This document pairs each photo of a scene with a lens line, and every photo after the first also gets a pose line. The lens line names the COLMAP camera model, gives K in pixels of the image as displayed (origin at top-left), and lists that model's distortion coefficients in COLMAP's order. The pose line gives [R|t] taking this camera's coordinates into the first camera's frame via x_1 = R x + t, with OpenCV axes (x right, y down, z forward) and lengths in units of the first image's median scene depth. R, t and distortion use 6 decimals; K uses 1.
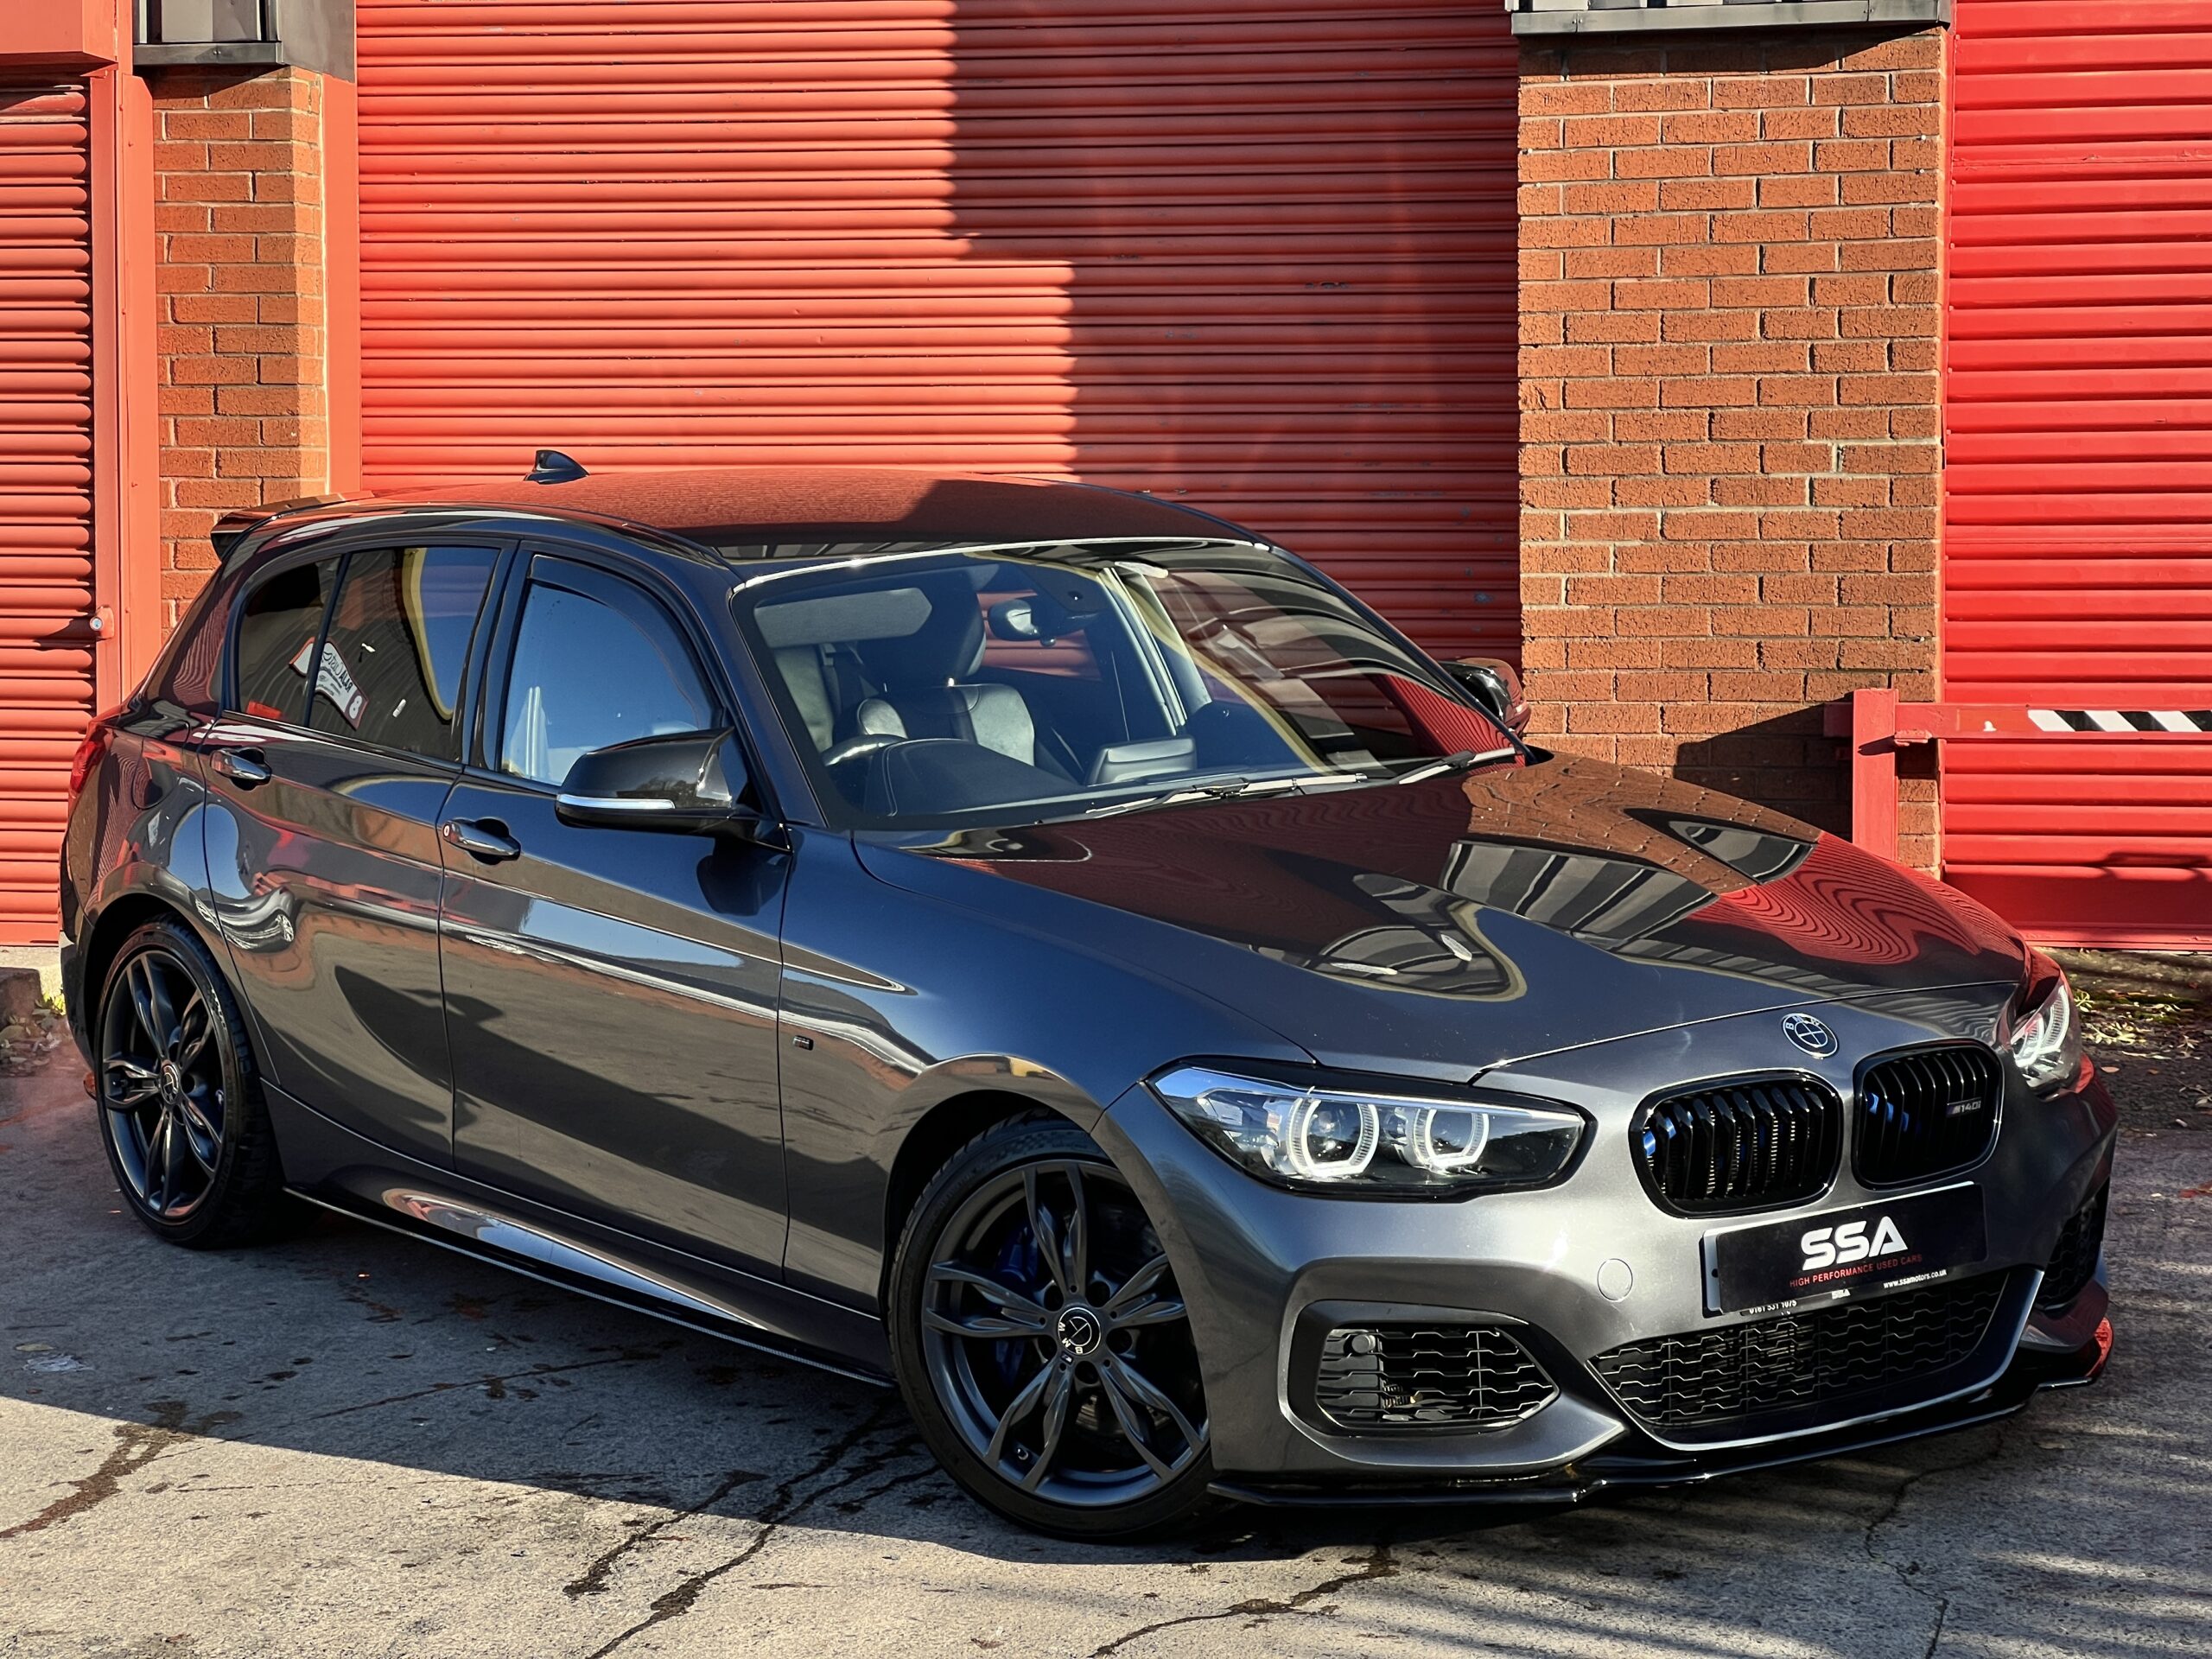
lens RADIAL K [[4901.8, 0, 1162.2], [0, 4901.8, 787.6], [0, 0, 1]] dist [0.261757, 0.000000]
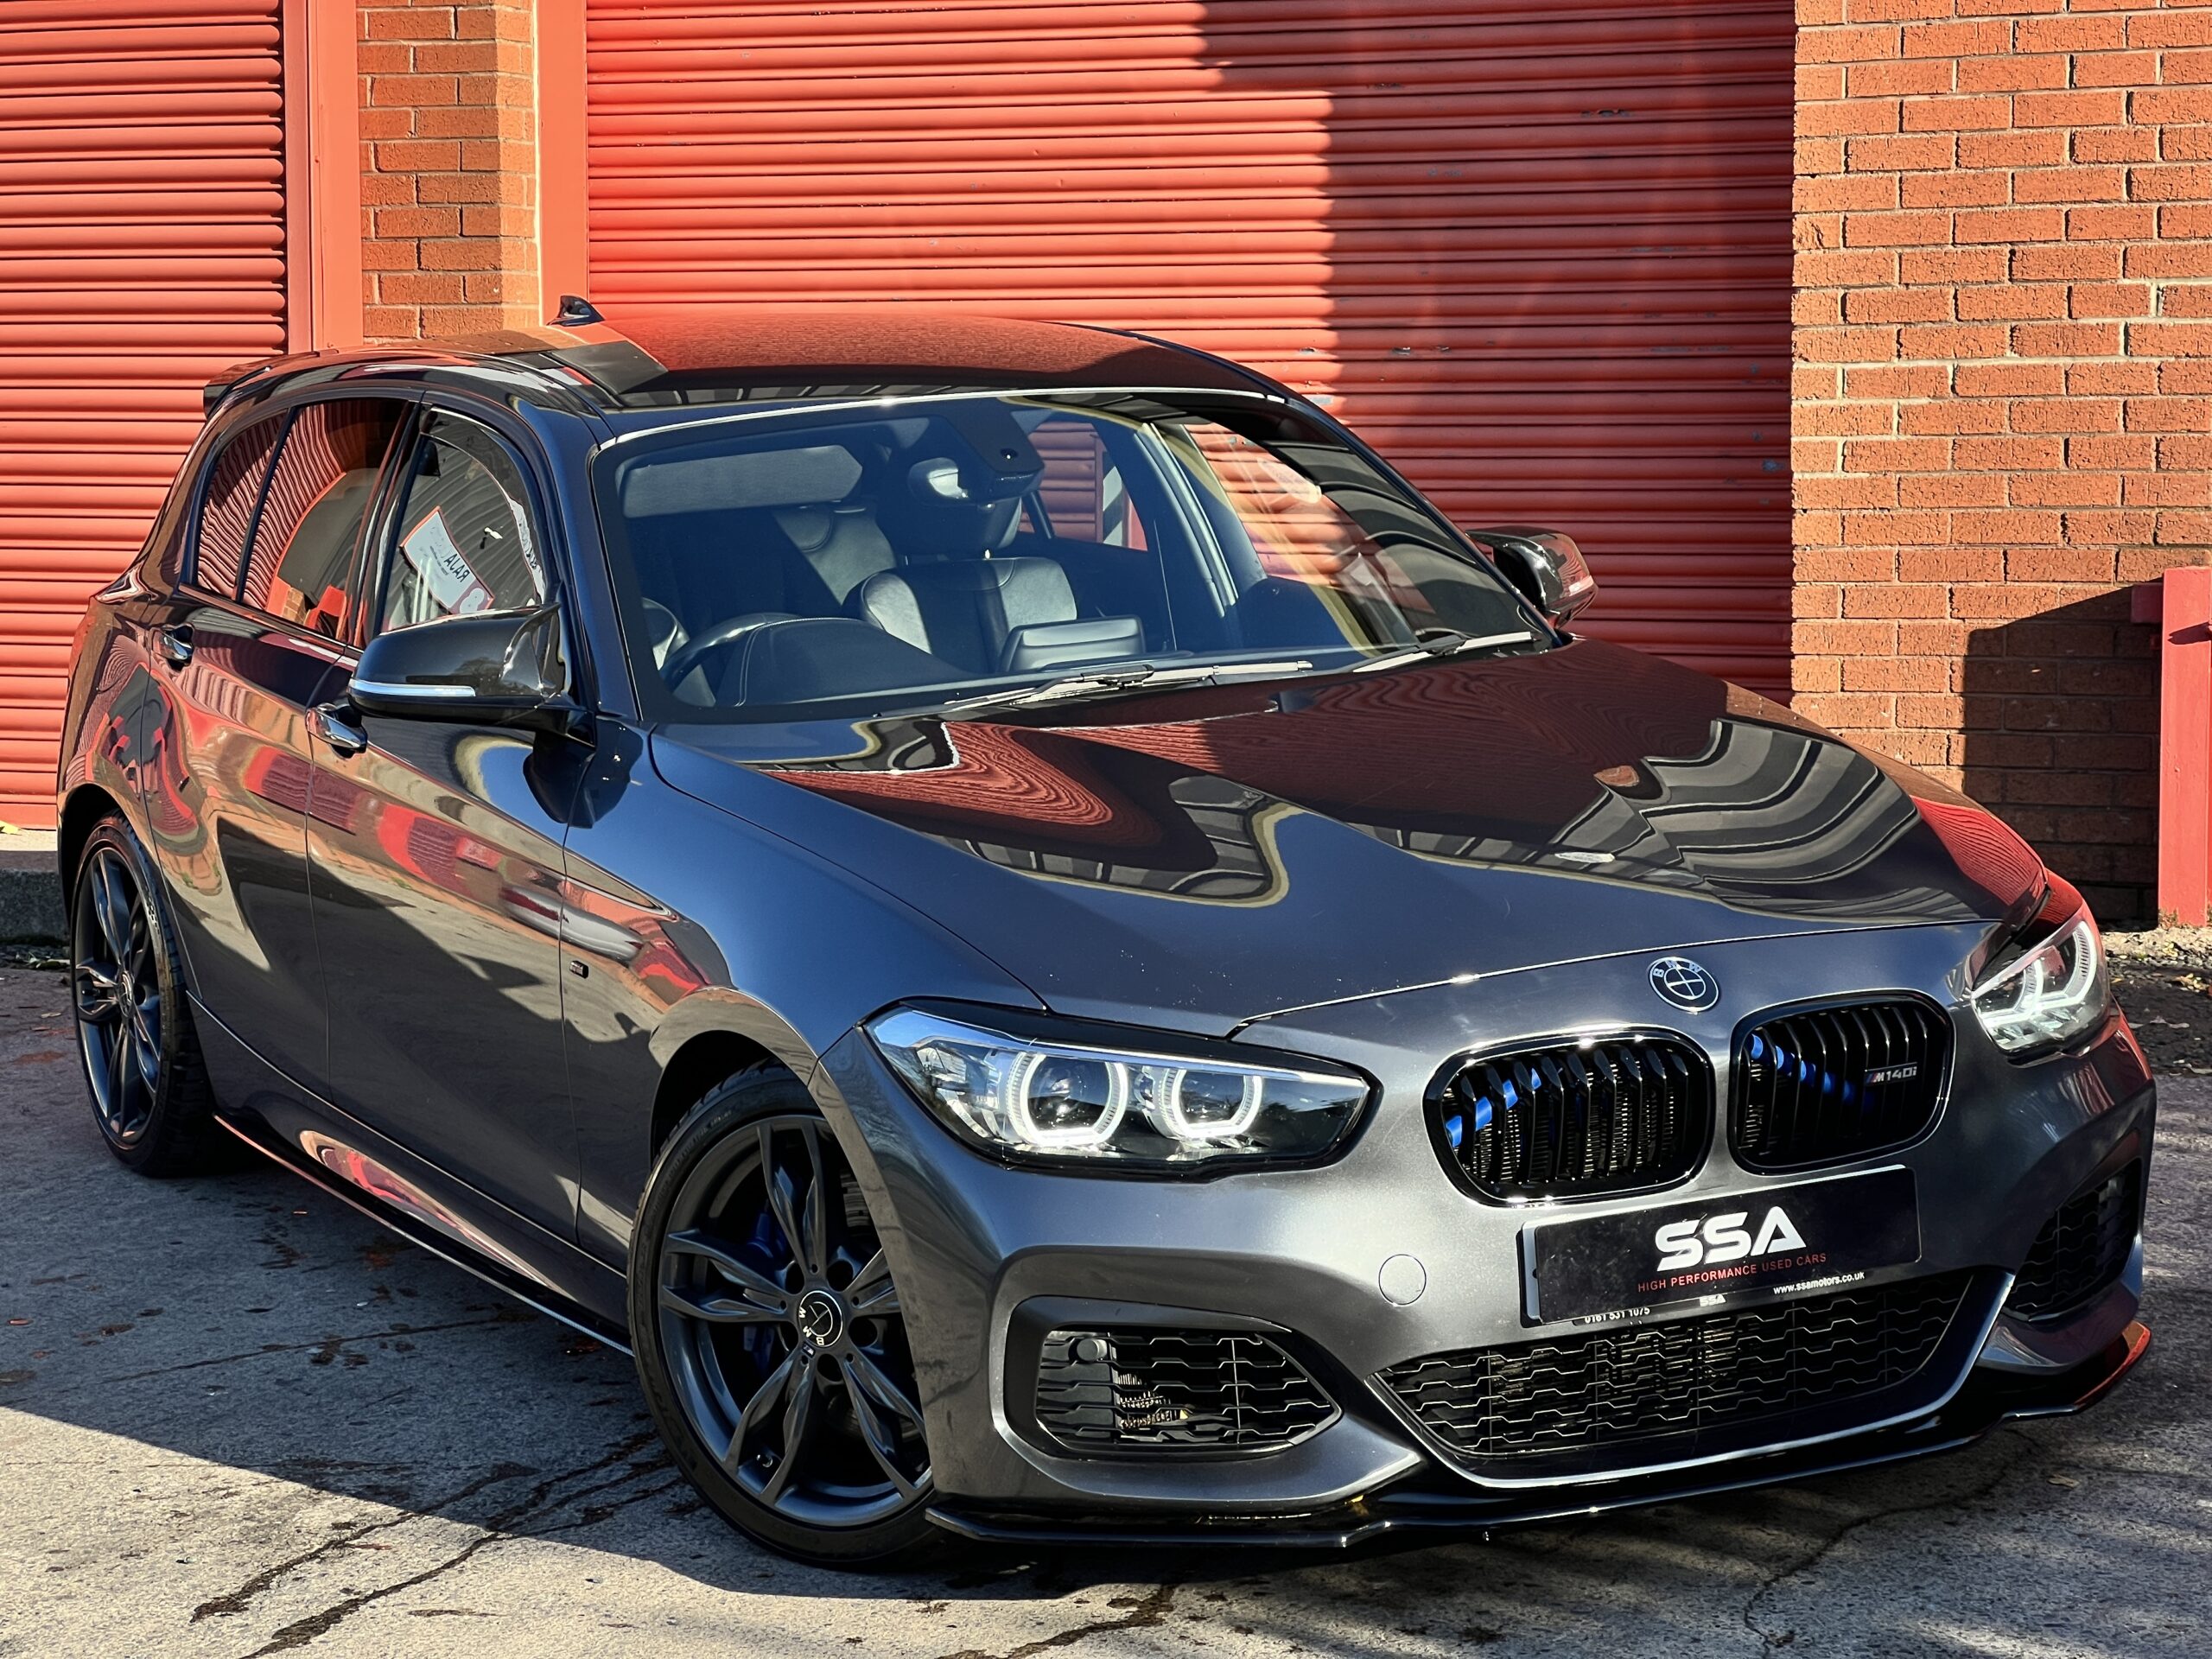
lens RADIAL K [[4901.8, 0, 1161.7], [0, 4901.8, 801.4], [0, 0, 1]] dist [0.261757, 0.000000]
pose [[0.986272, 0.011075, -0.164756, 0.108945], [-0.006834, 0.999631, 0.026288, -0.000608], [0.164987, -0.024802, 0.985984, 0.108758]]
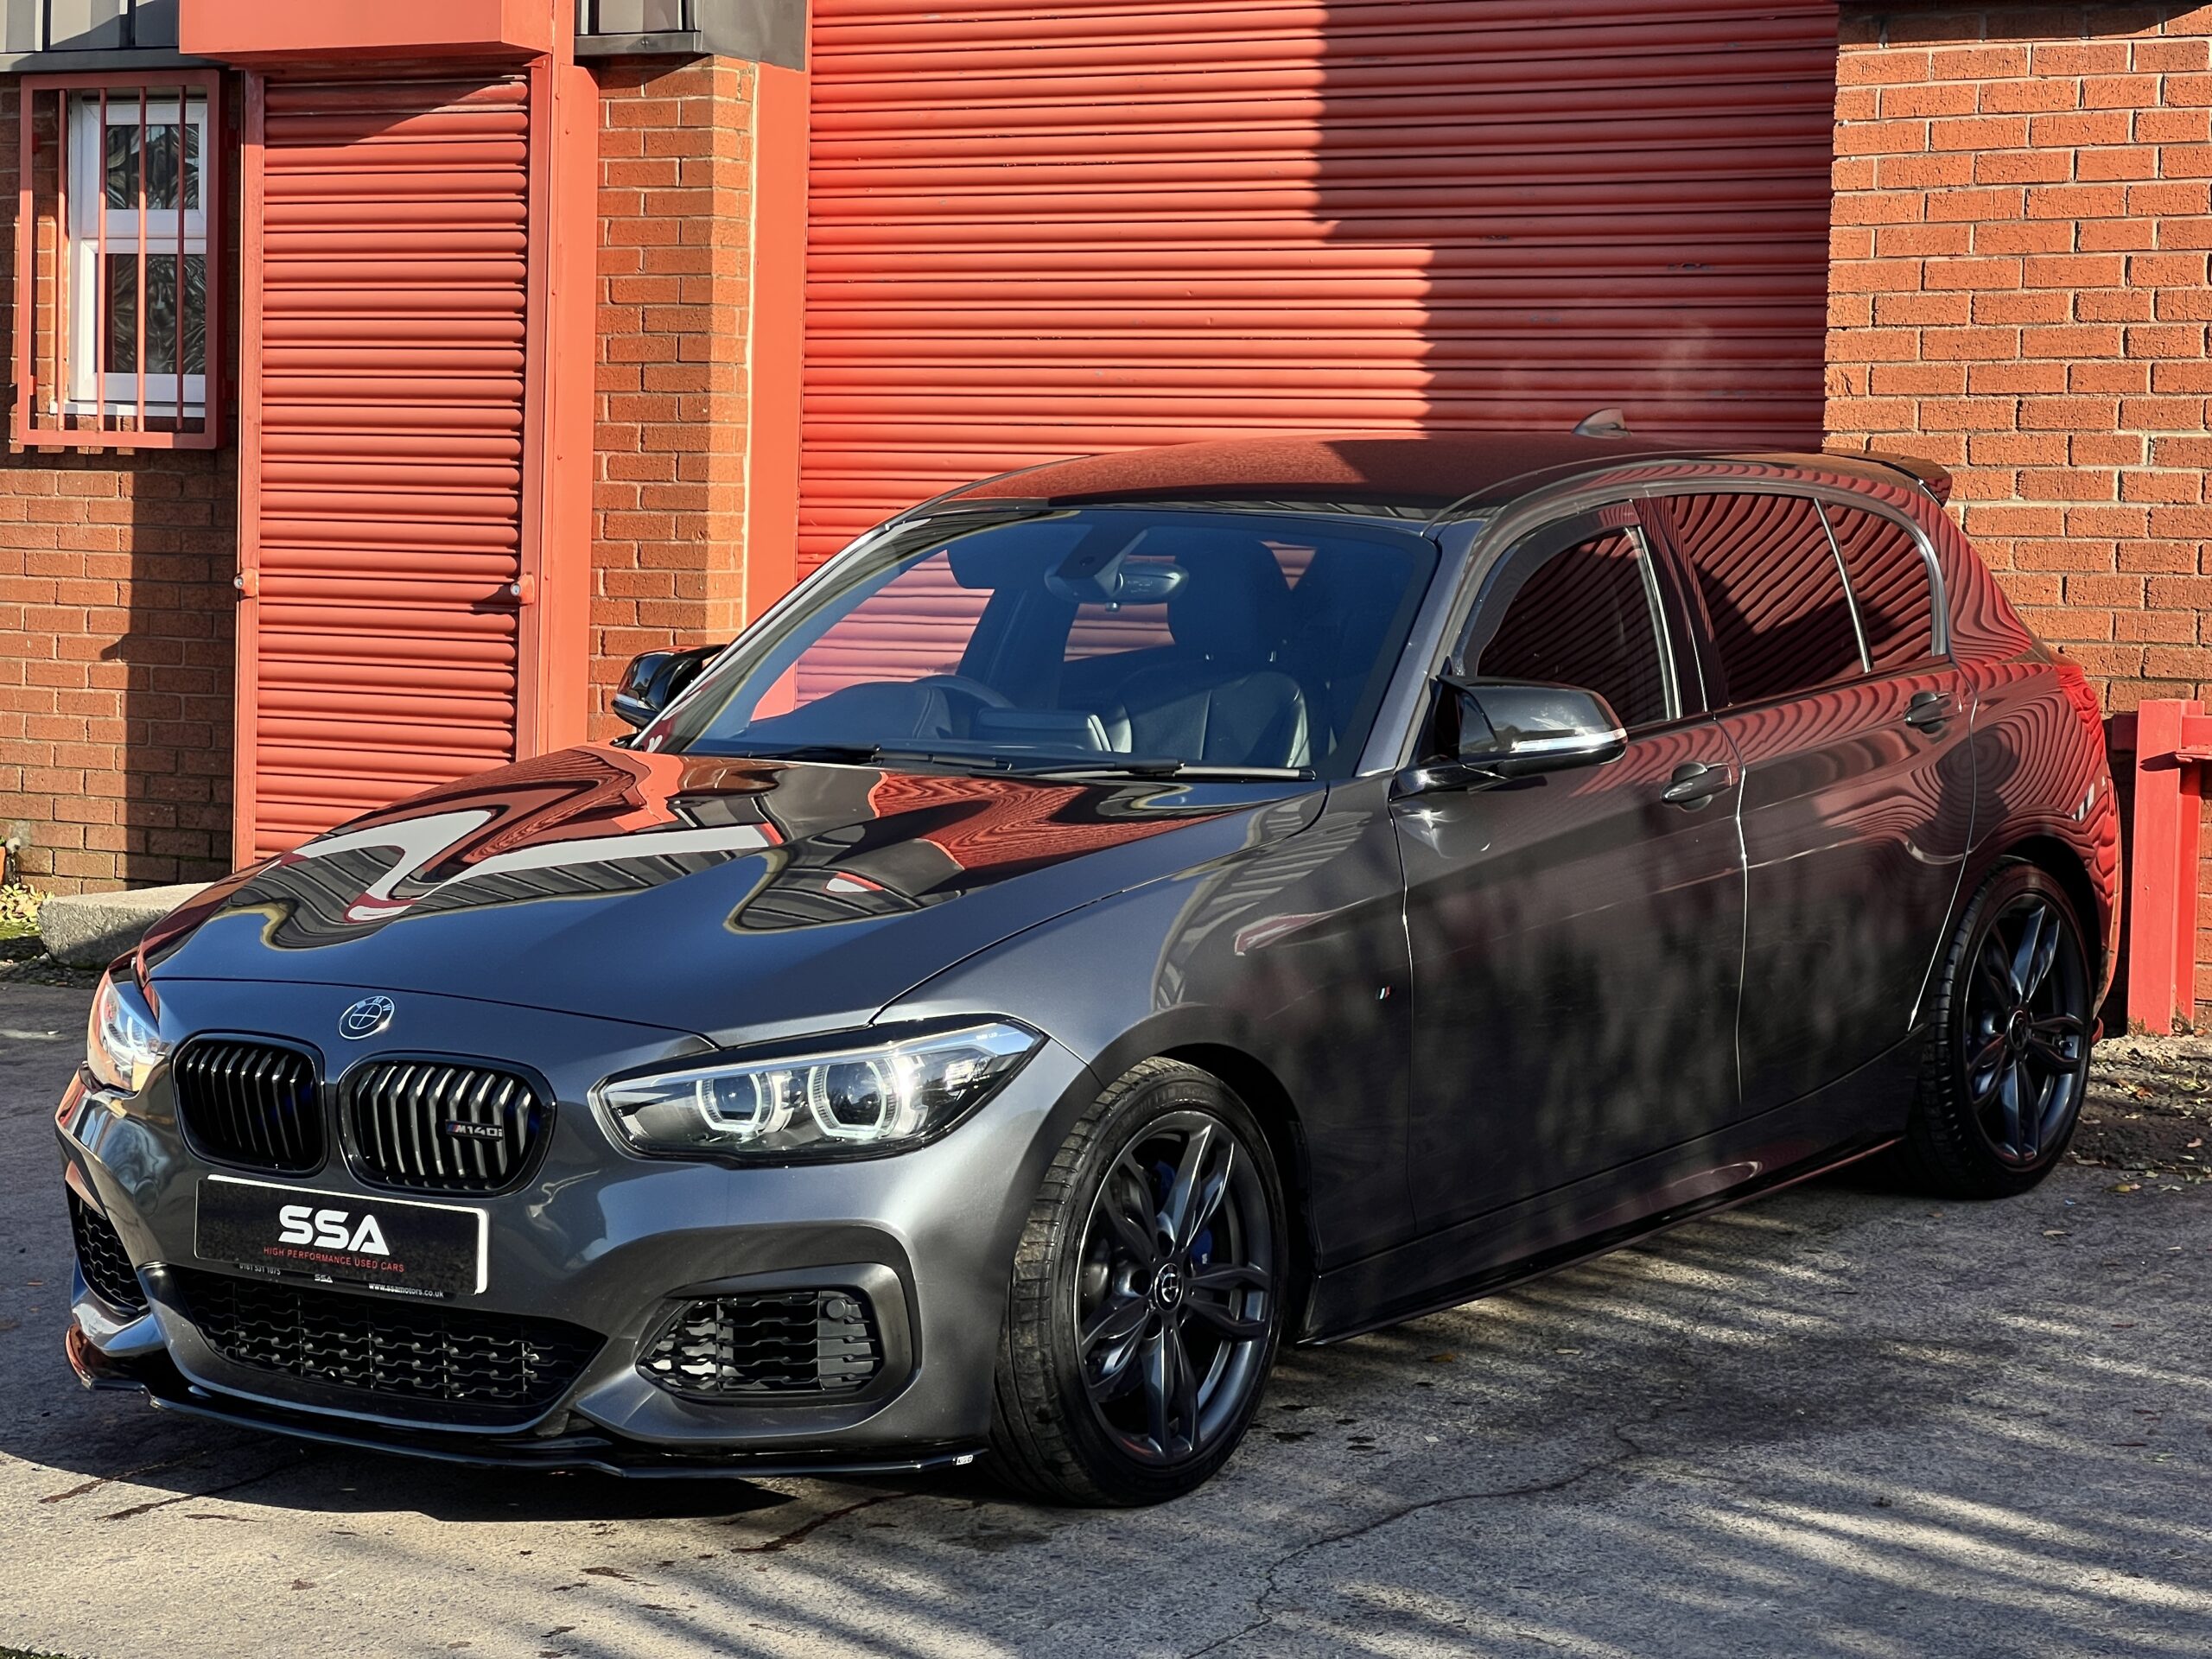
lens RADIAL K [[4901.8, 0, 1124.4], [0, 4901.8, 819.7], [0, 0, 1]] dist [0.261757, 0.000000]
pose [[0.950260, 0.038723, -0.309042, 0.244644], [-0.037560, 0.999247, 0.009715, 0.000834], [0.309185, 0.002376, 0.950999, 0.051008]]
